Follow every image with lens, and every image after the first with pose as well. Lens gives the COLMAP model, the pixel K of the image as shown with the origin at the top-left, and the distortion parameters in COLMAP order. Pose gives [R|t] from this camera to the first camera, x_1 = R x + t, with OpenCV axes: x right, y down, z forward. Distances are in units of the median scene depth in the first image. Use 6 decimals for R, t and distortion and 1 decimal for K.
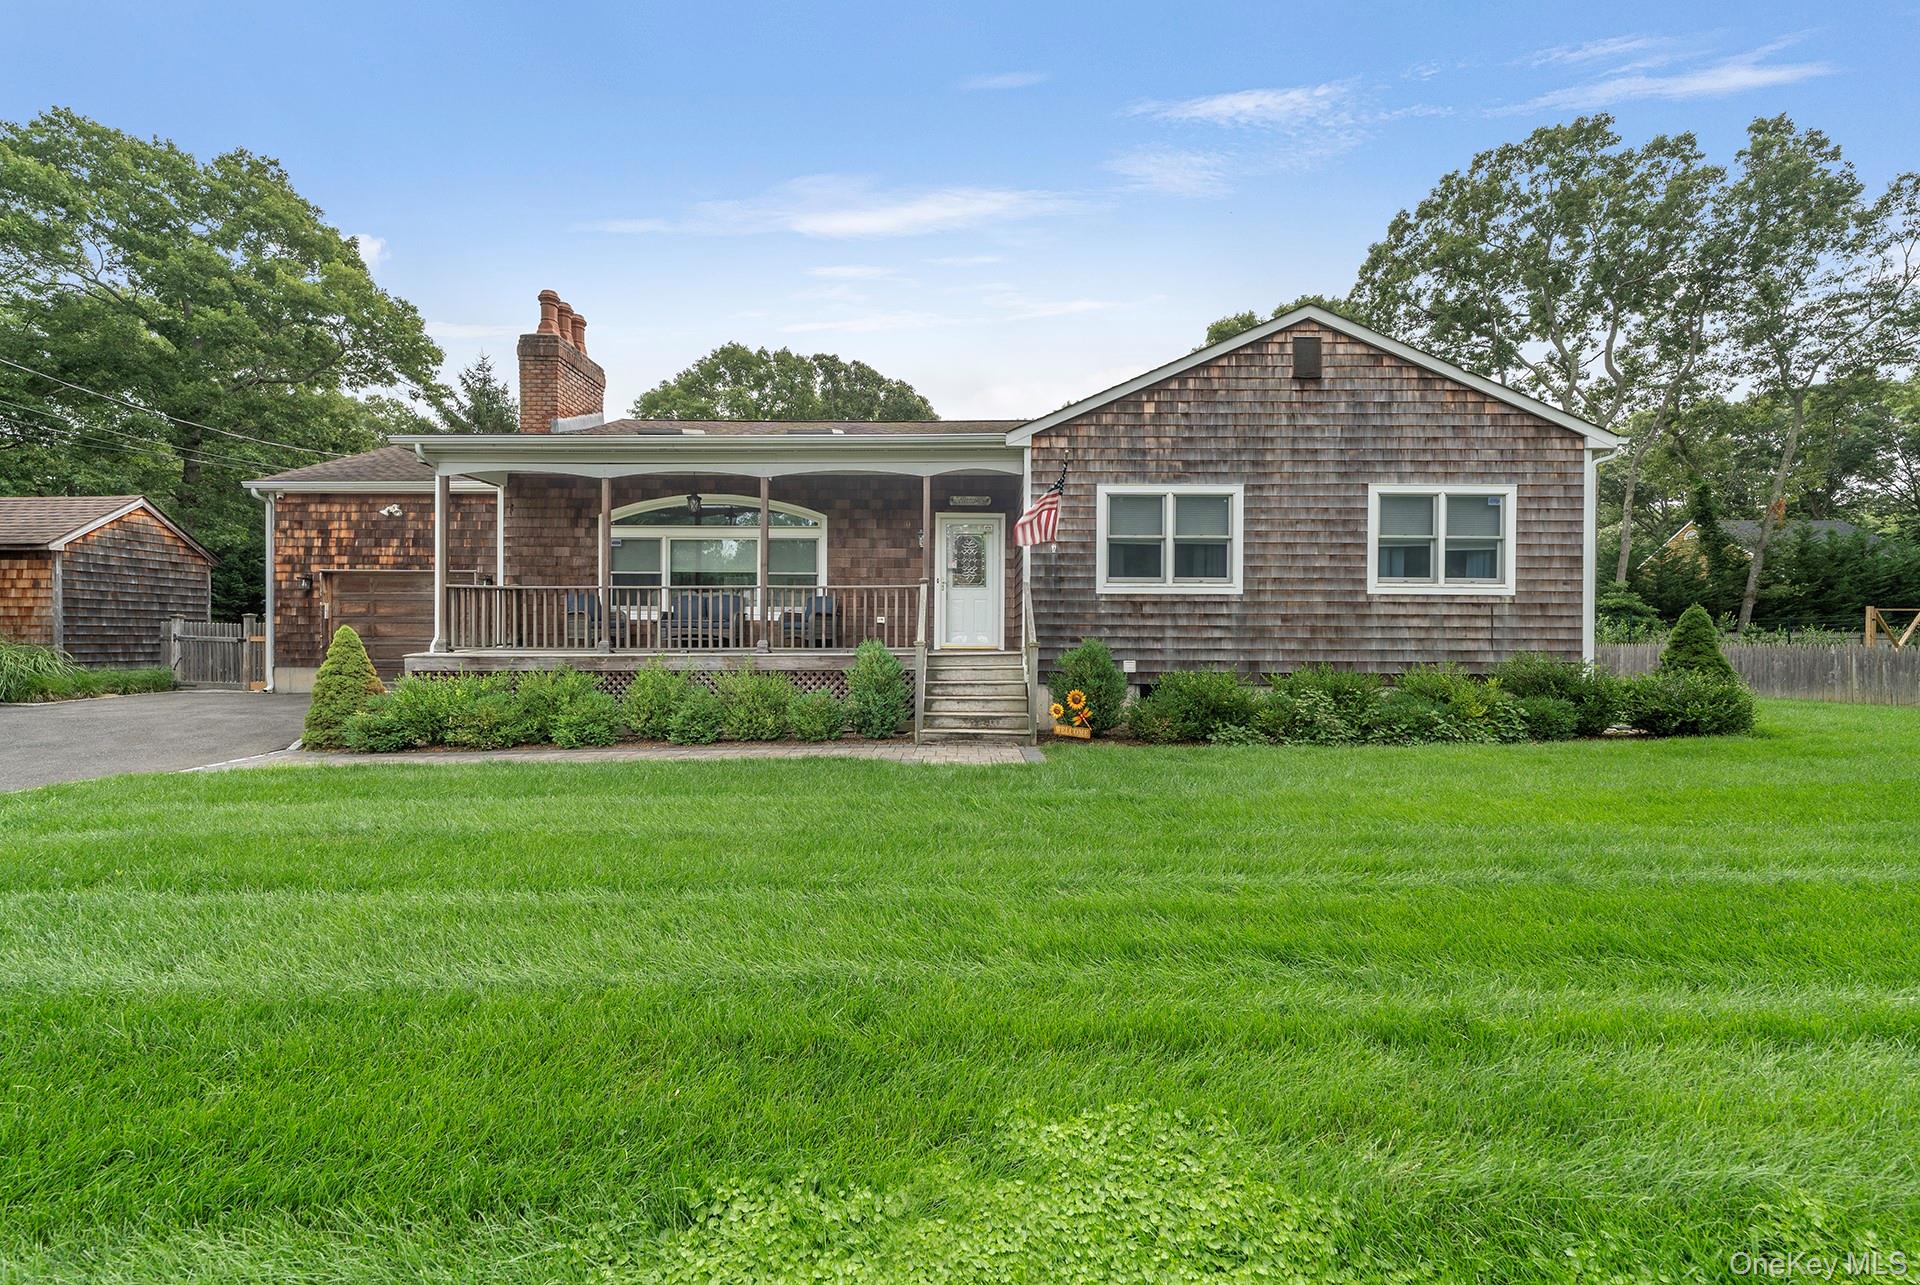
lens RADIAL K [[801.2, 0, 960.0], [0, 801.2, 642.5], [0, 0, 1]] dist [0.000004, -0.000762]
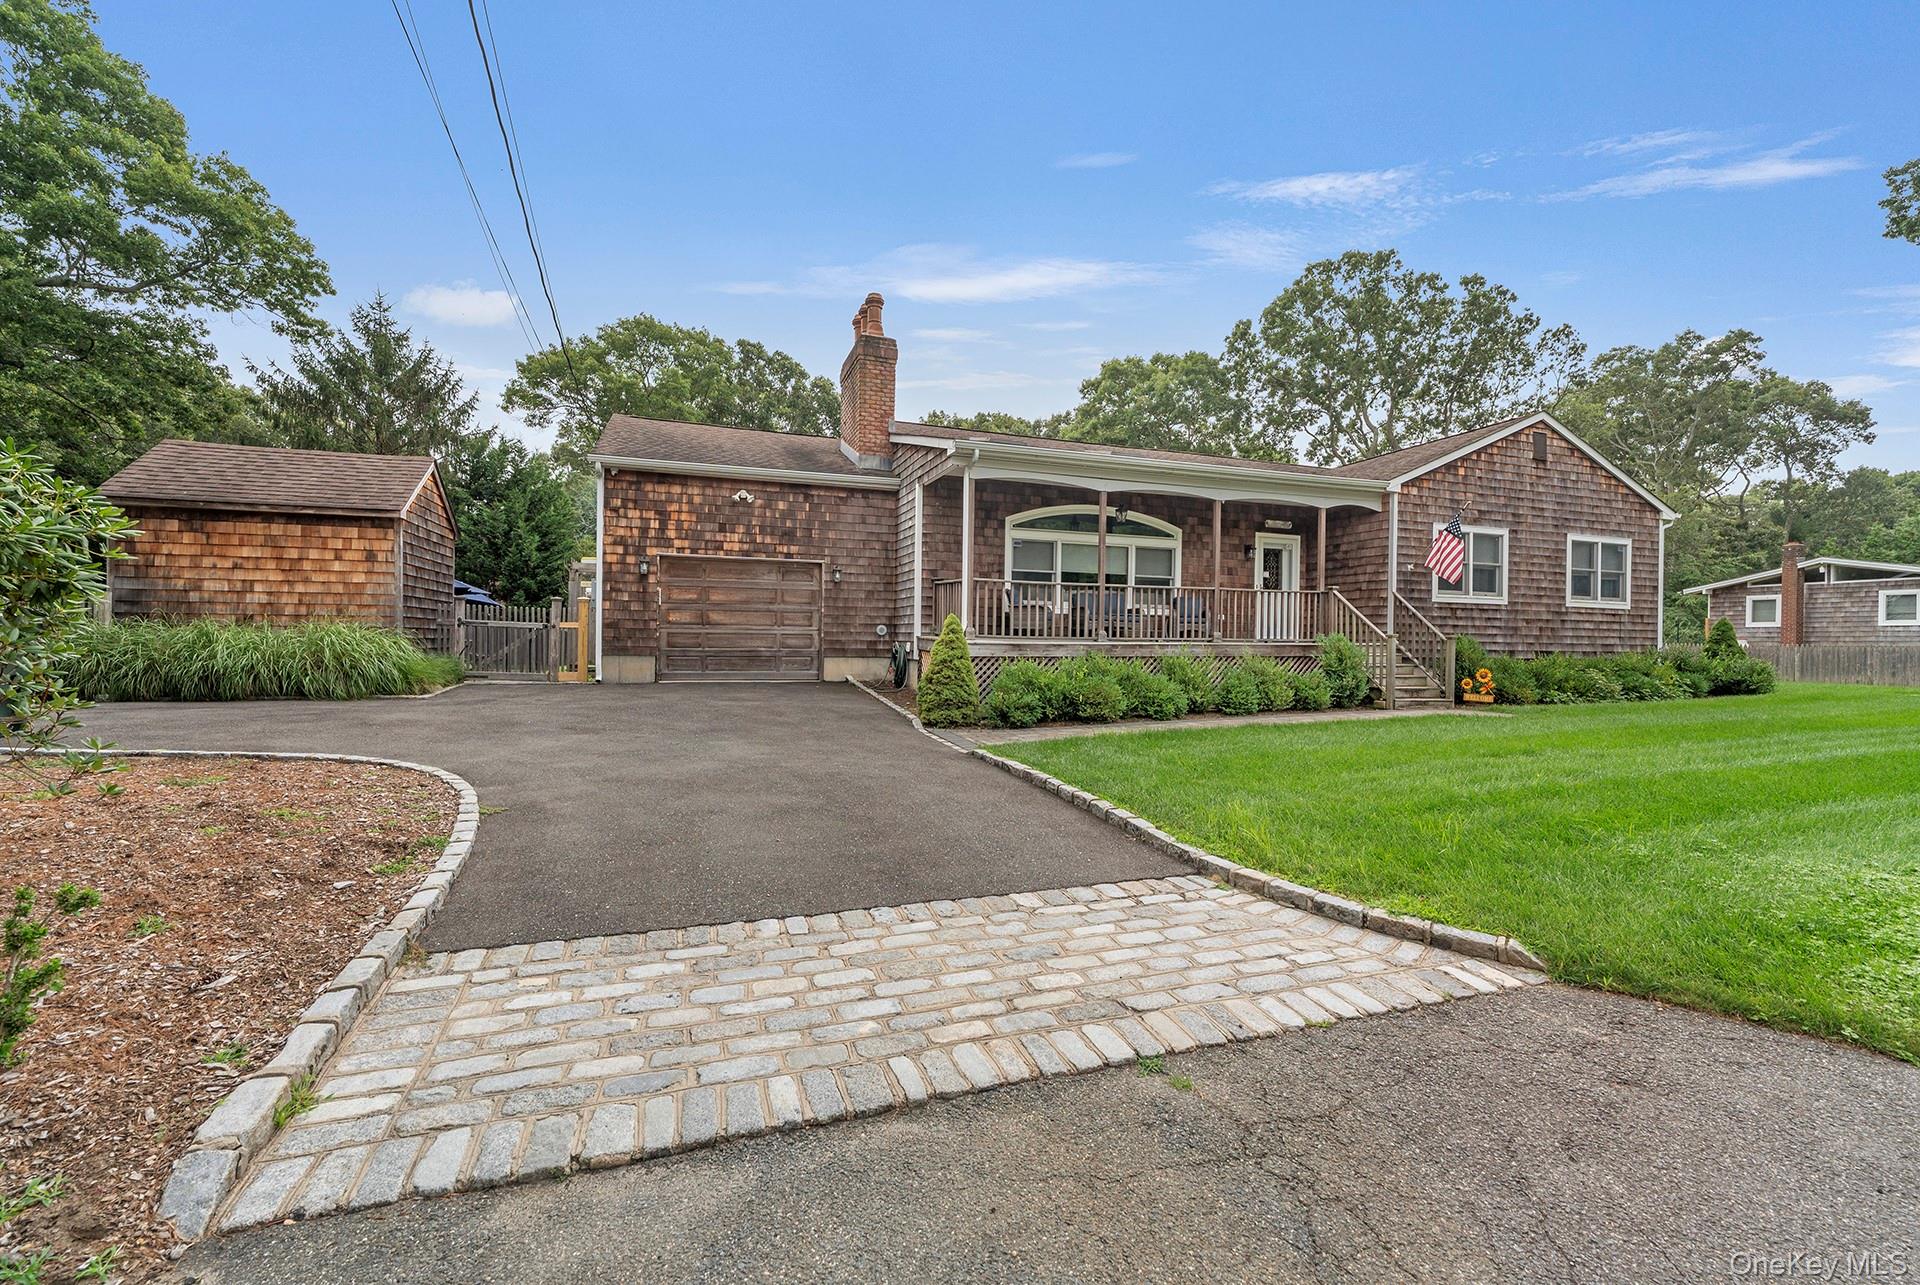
lens RADIAL K [[801.2, 0, 960.0], [0, 801.2, 642.5], [0, 0, 1]] dist [0.000004, -0.000762]
pose [[0.937957, 0.007200, 0.346676, -1.078552], [-0.008227, 0.999965, 0.001490, 0.014842], [-0.346653, -0.004249, 0.937984, -0.020974]]
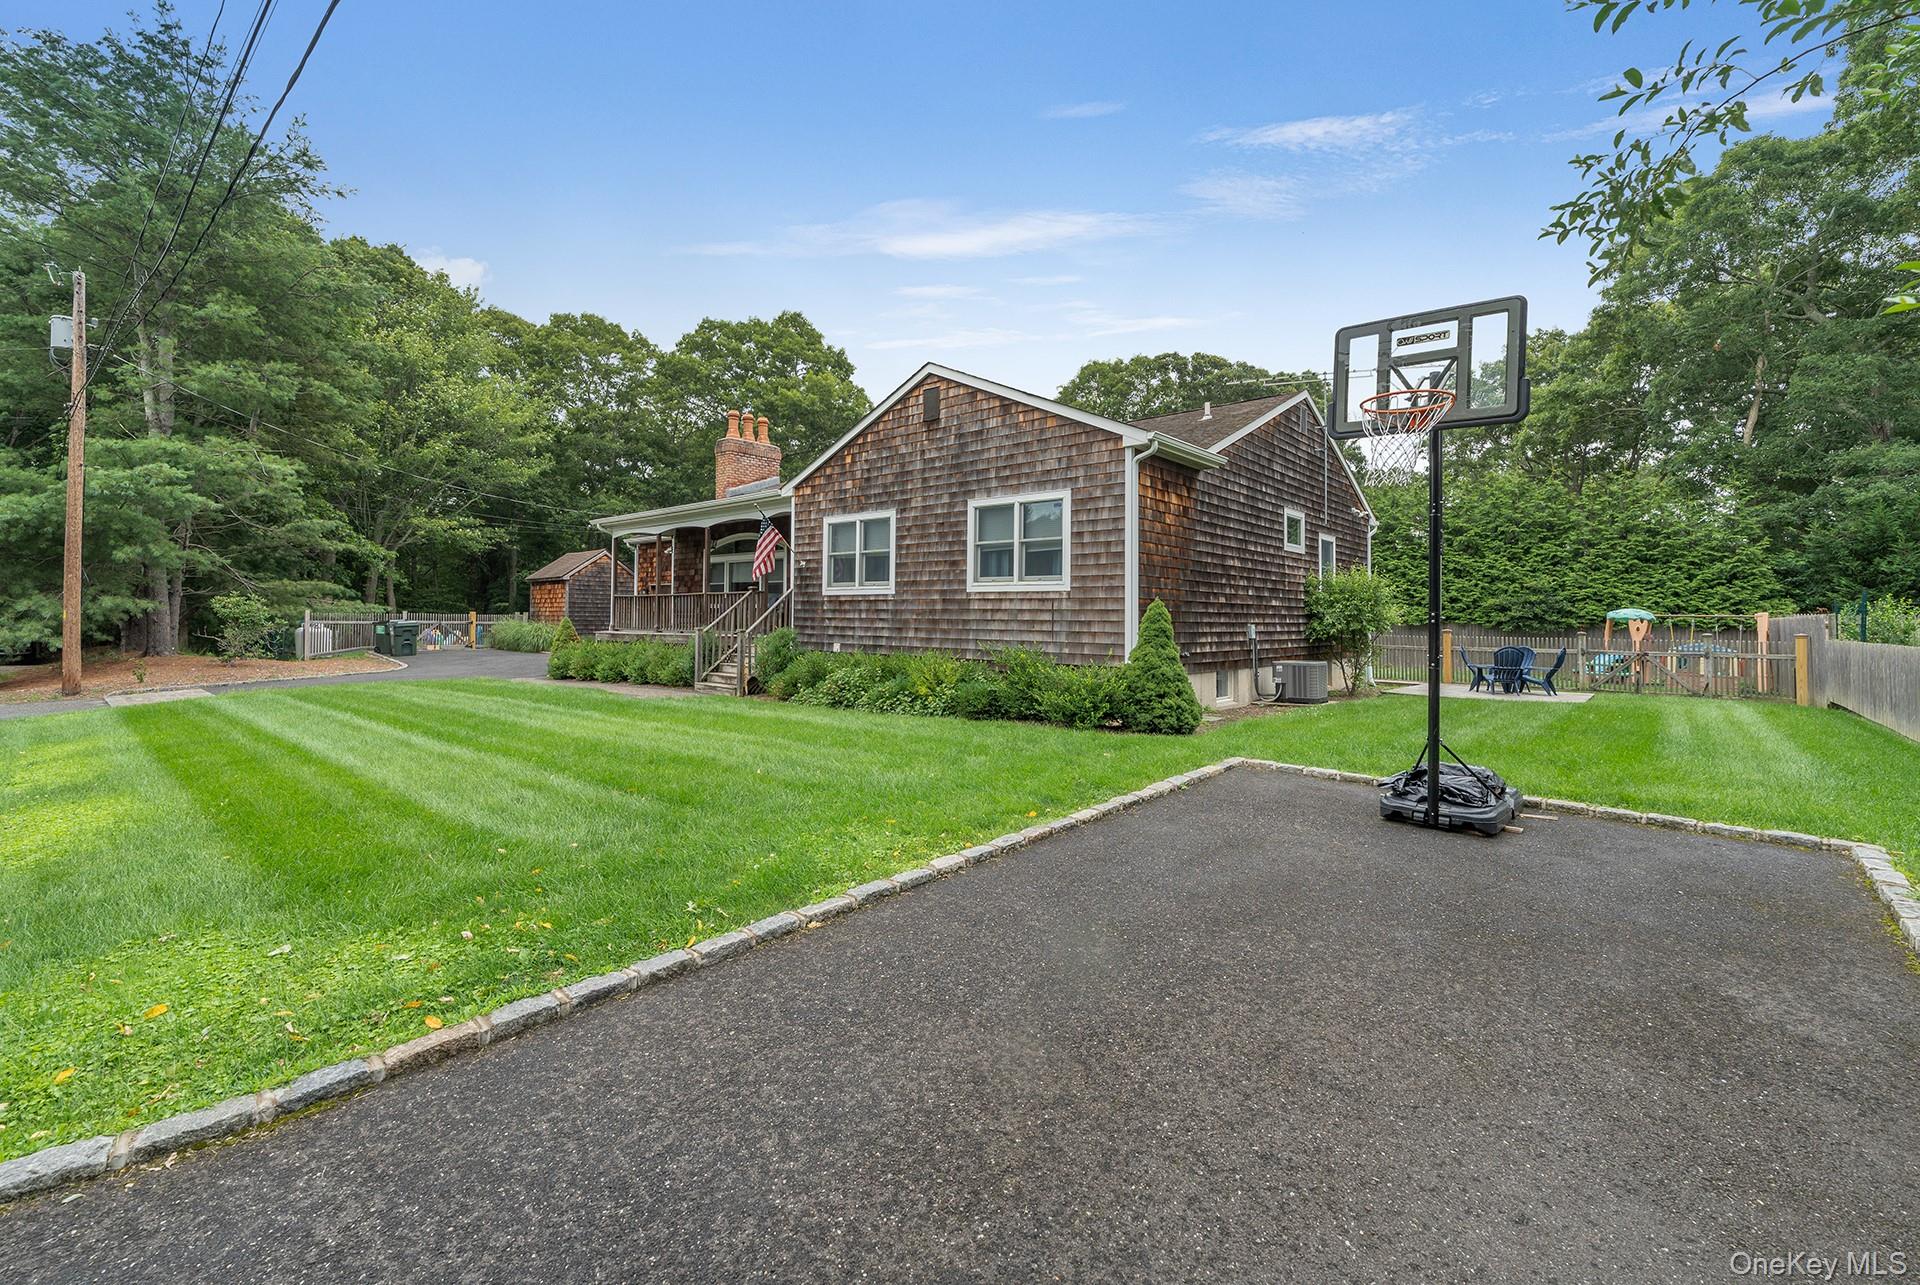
lens RADIAL K [[811.7, 0, 969.2], [0, 811.7, 606.8], [0, 0, 1]] dist [-0.000017, -0.000150]
pose [[0.766021, -0.006085, -0.642786, 1.281647], [-0.006212, 0.999838, -0.016869, -0.018016], [0.642785, 0.016915, 0.765860, 0.073282]]
